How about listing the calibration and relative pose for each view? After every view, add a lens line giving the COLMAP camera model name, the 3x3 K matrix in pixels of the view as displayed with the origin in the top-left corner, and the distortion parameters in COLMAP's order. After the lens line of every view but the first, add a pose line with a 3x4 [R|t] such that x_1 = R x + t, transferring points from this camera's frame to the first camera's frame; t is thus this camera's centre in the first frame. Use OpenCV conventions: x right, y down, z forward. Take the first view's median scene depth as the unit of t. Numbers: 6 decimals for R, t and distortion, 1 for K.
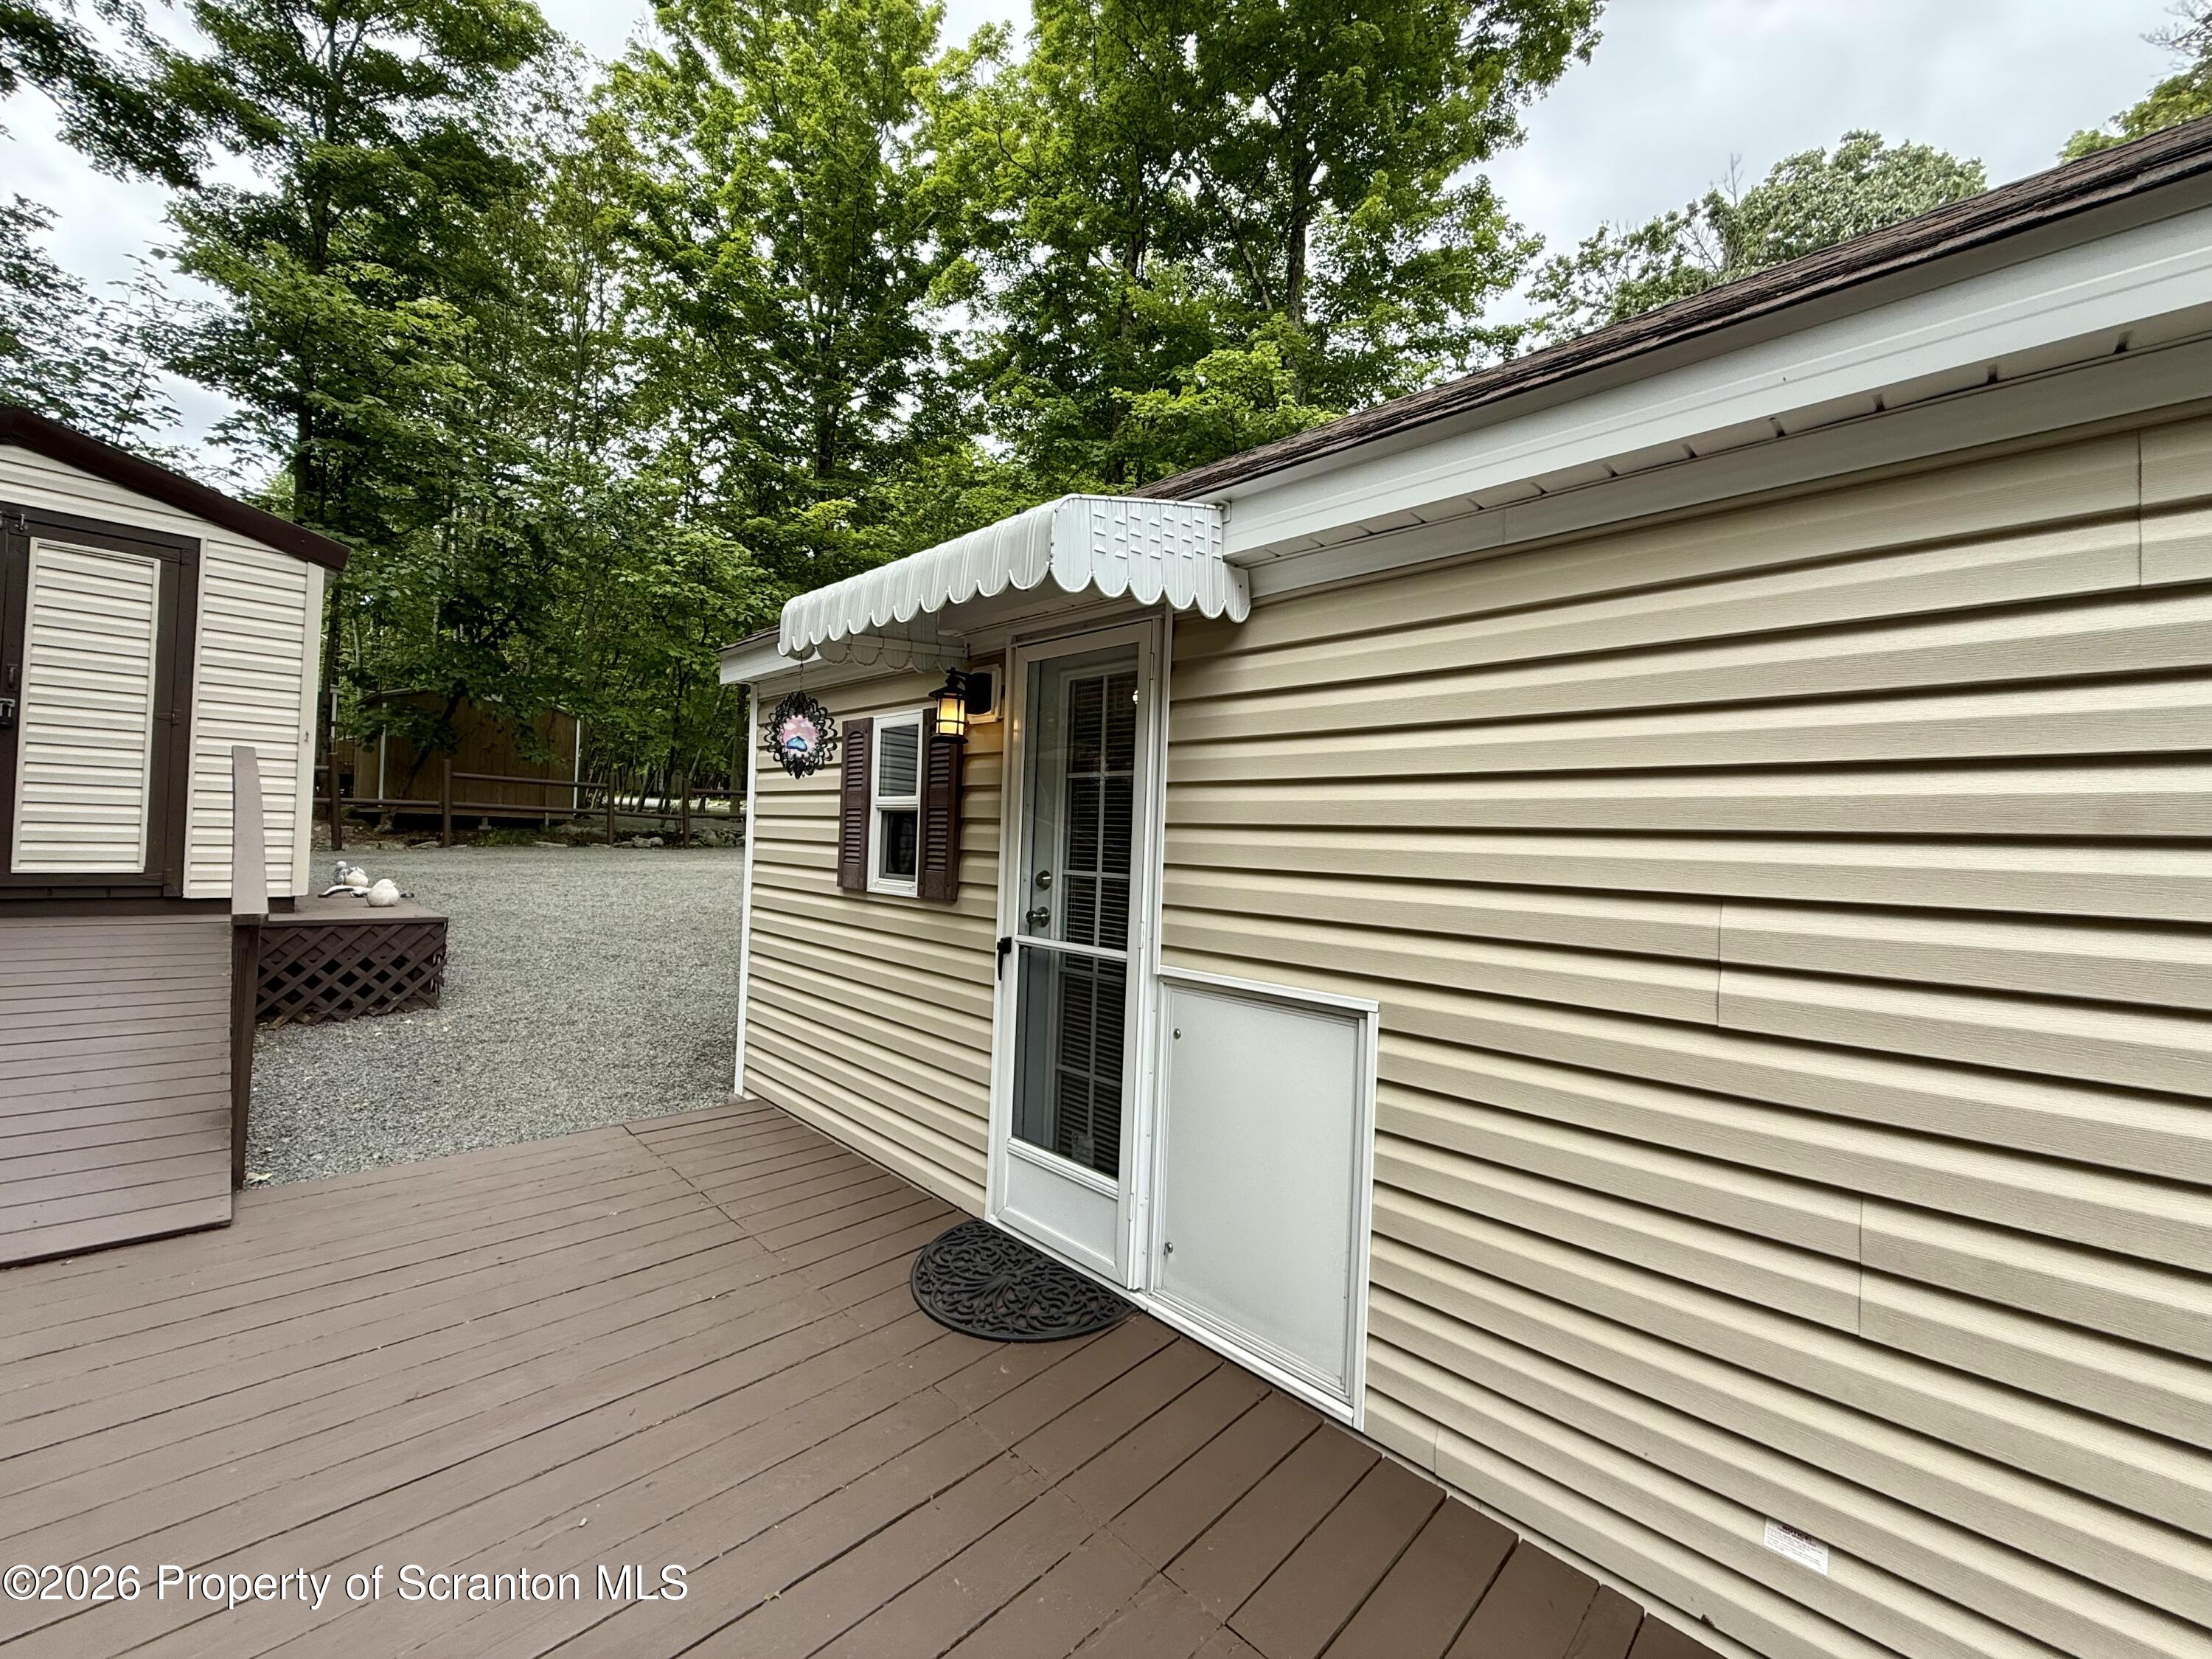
lens RADIAL K [[877.2, 0, 1097.9], [0, 877.2, 828.8], [0, 0, 1]] dist [0.001094, -0.000012]
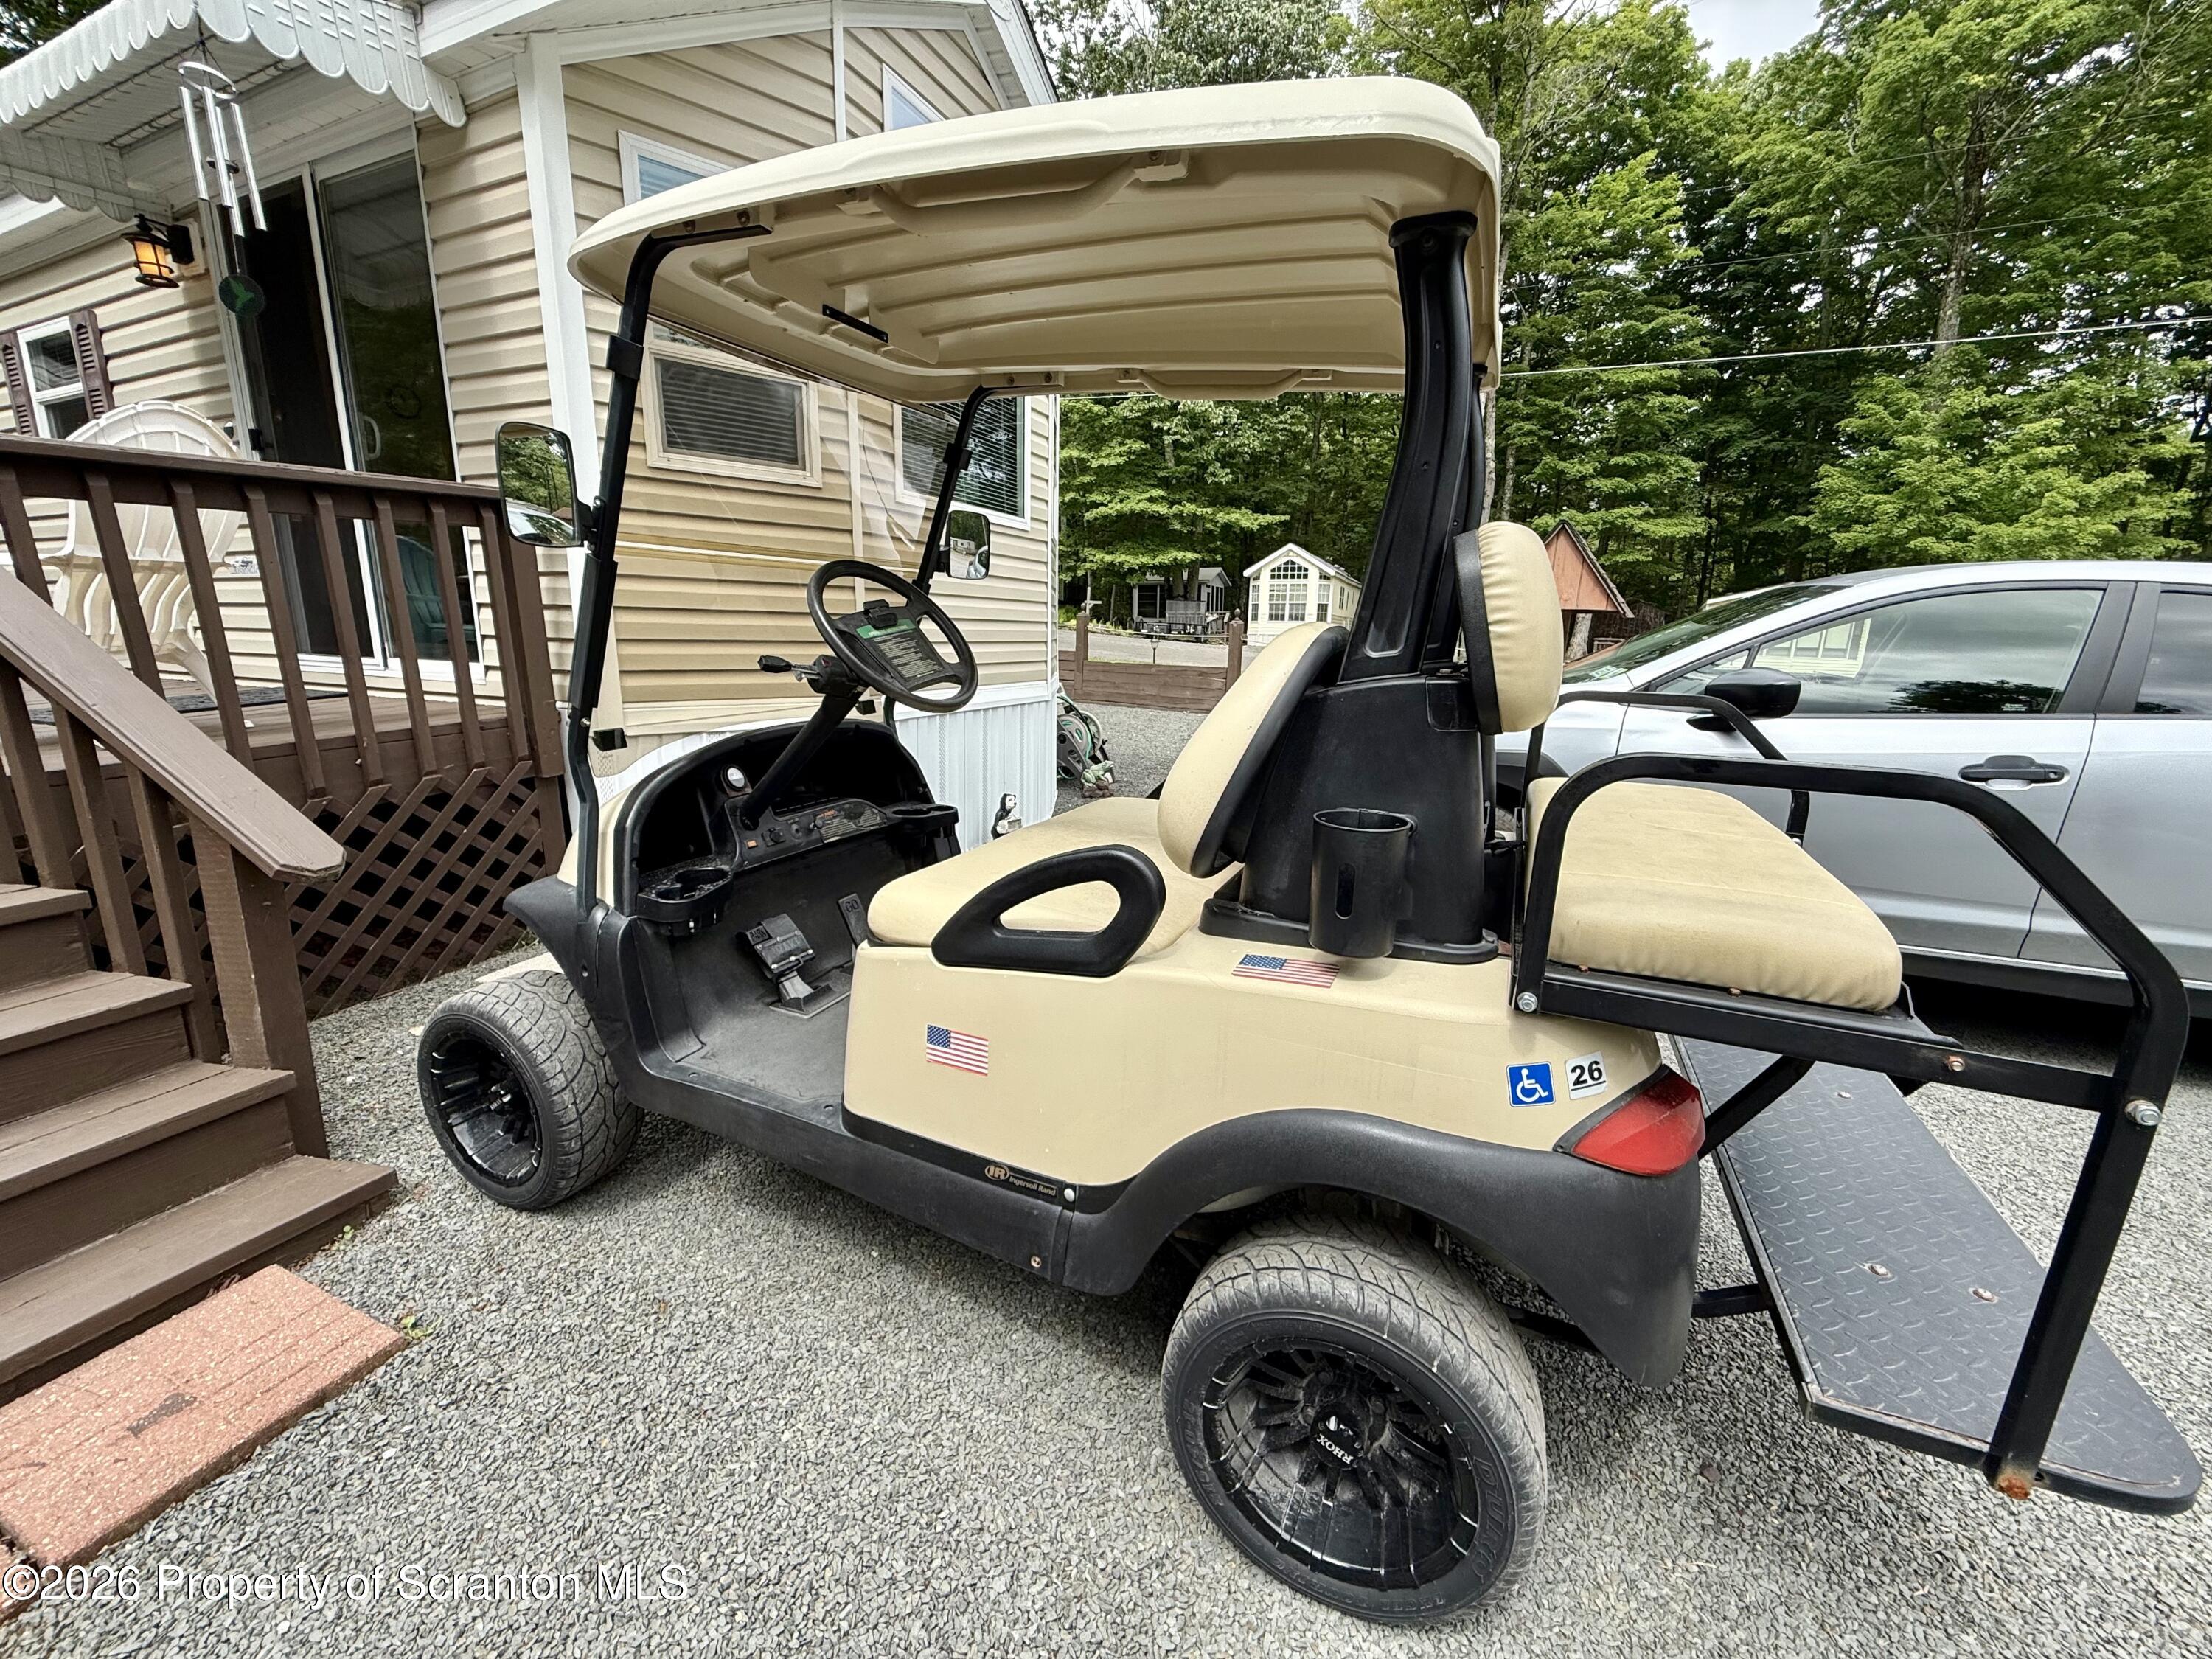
lens RADIAL K [[880.8, 0, 1099.1], [0, 880.8, 836.6], [0, 0, 1]] dist [-0.002836, -0.000317]
pose [[0.934930, -0.095932, 0.341618, 0.395605], [0.006760, 0.967401, 0.253159, 0.077603], [-0.354768, -0.234377, 0.905101, -0.438897]]
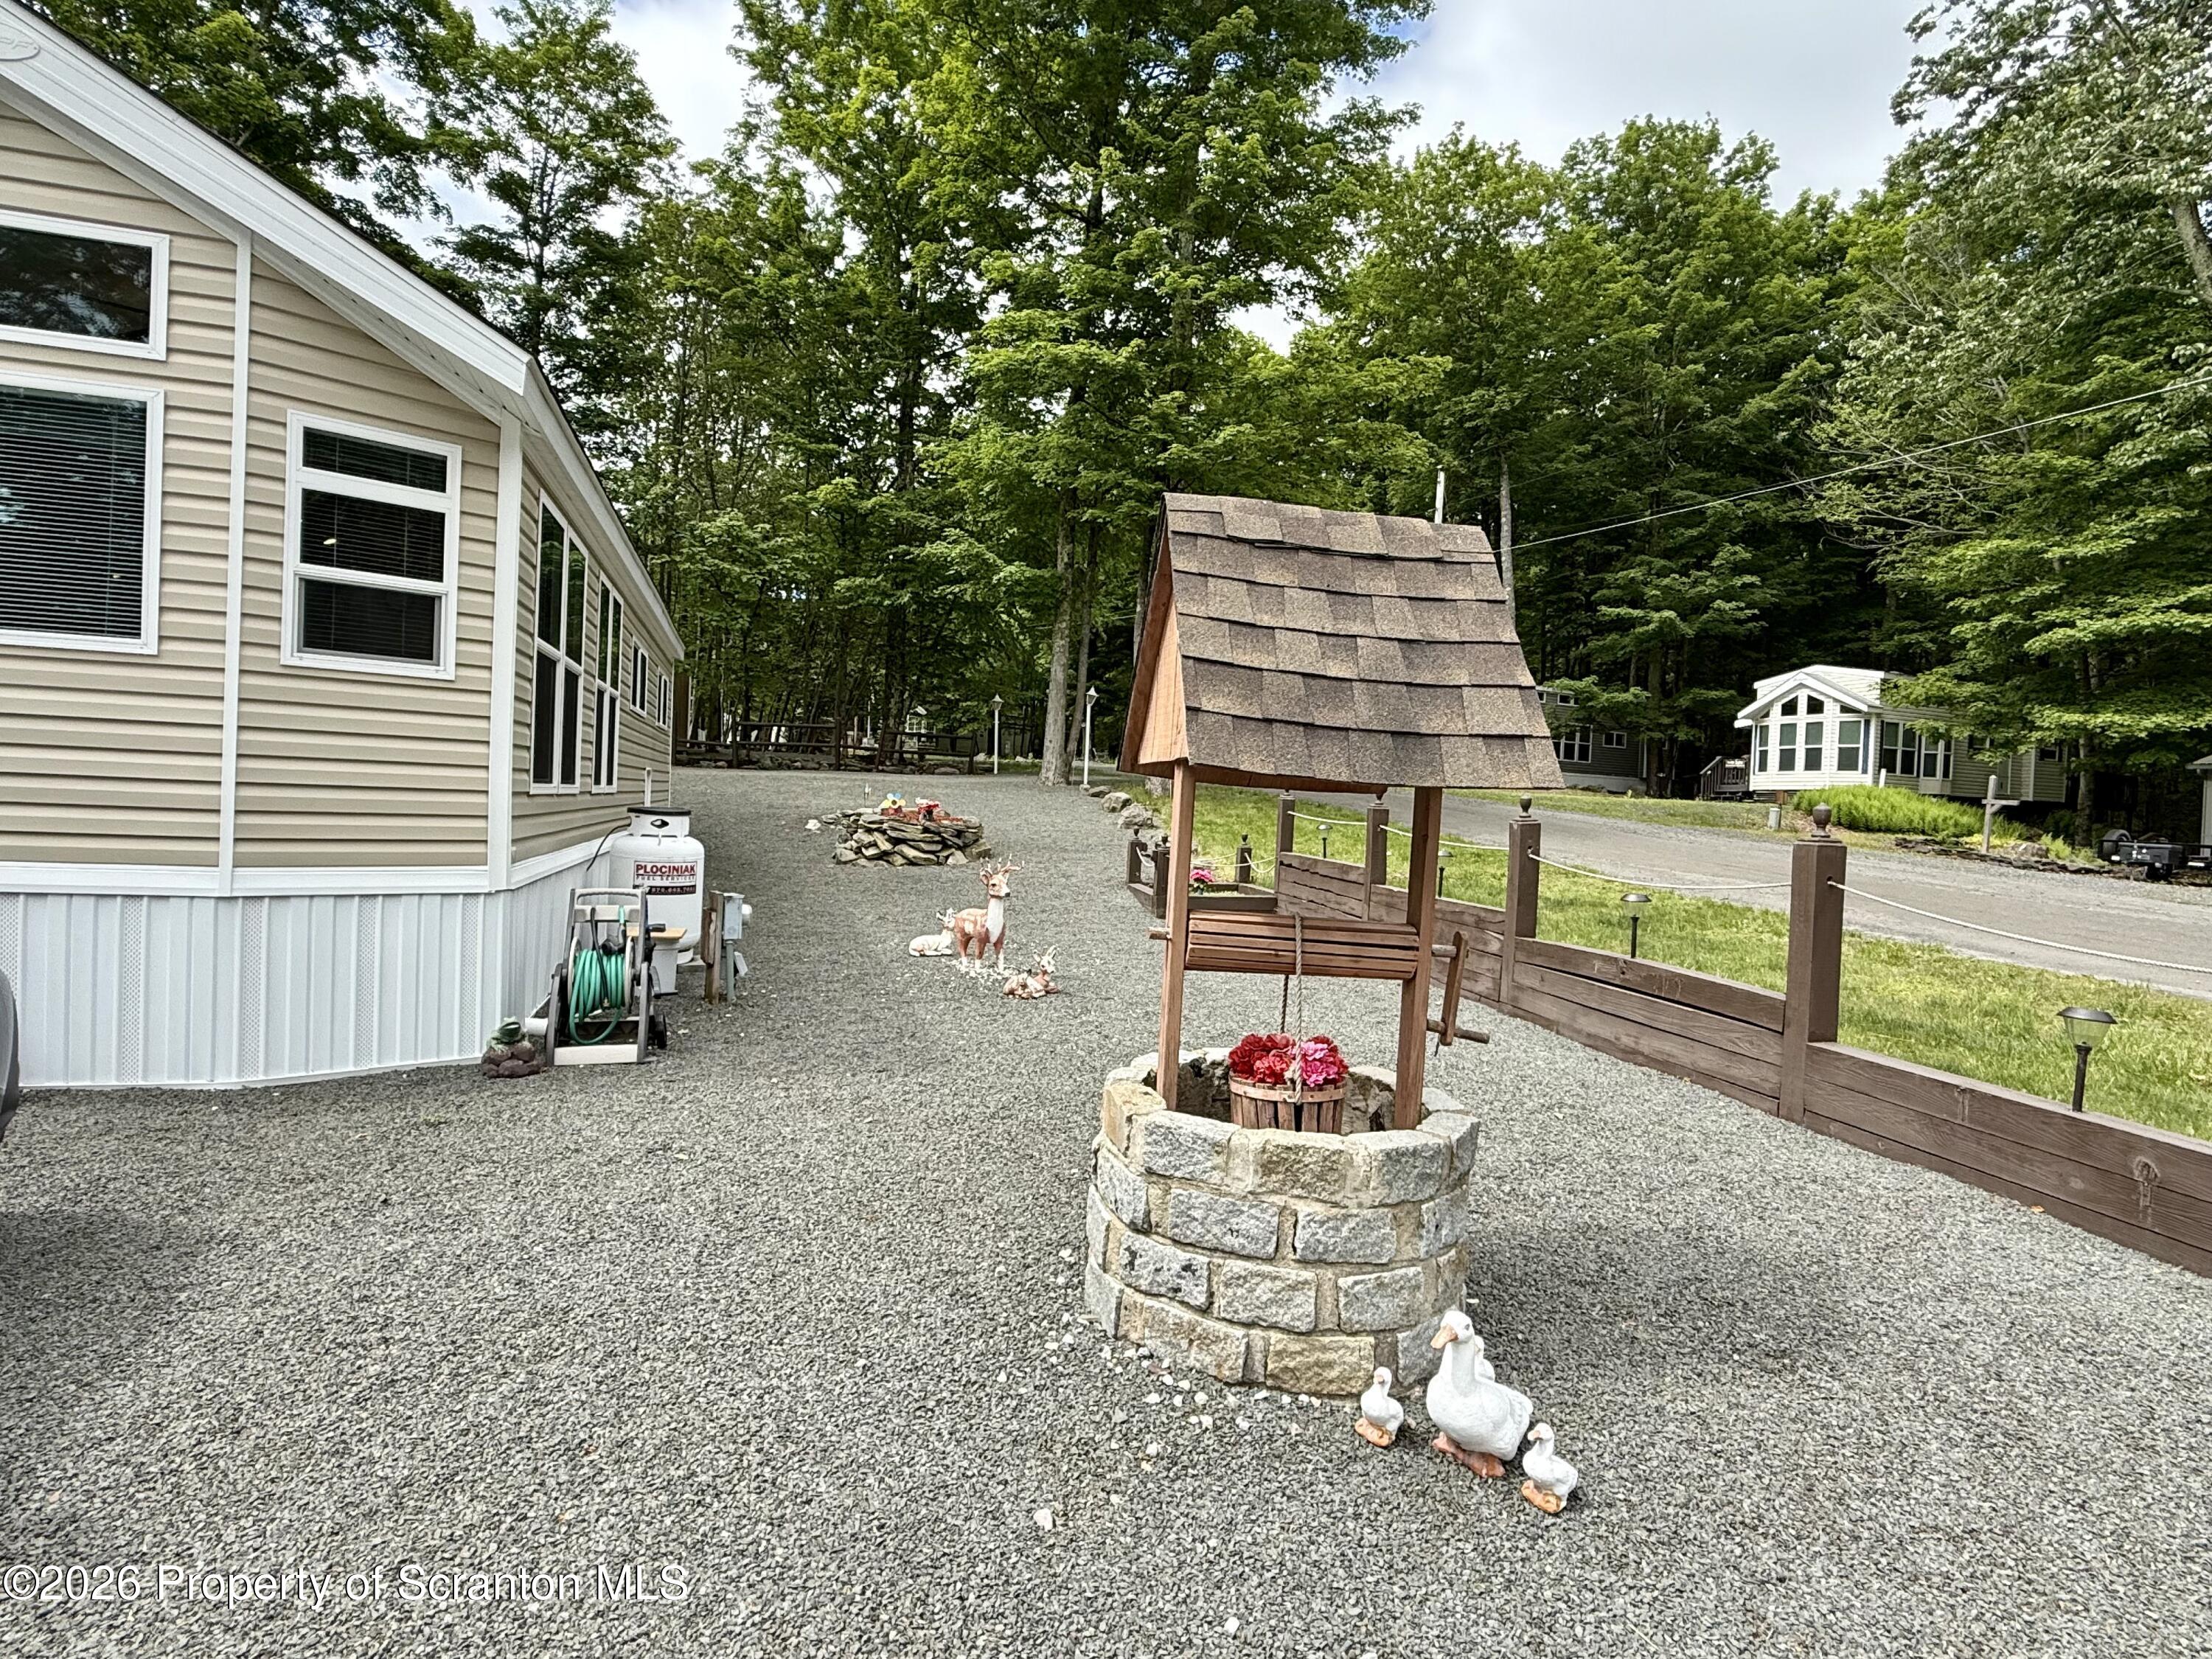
lens RADIAL K [[1163.1, 0, 1093.7], [0, 1163.1, 825.3], [0, 0, 1]] dist [0.003425, -0.000359]
pose [[0.881048, 0.010502, -0.472911, 0.881442], [-0.005276, 0.999910, 0.012374, 0.091394], [0.472998, -0.008407, 0.881023, -0.251799]]
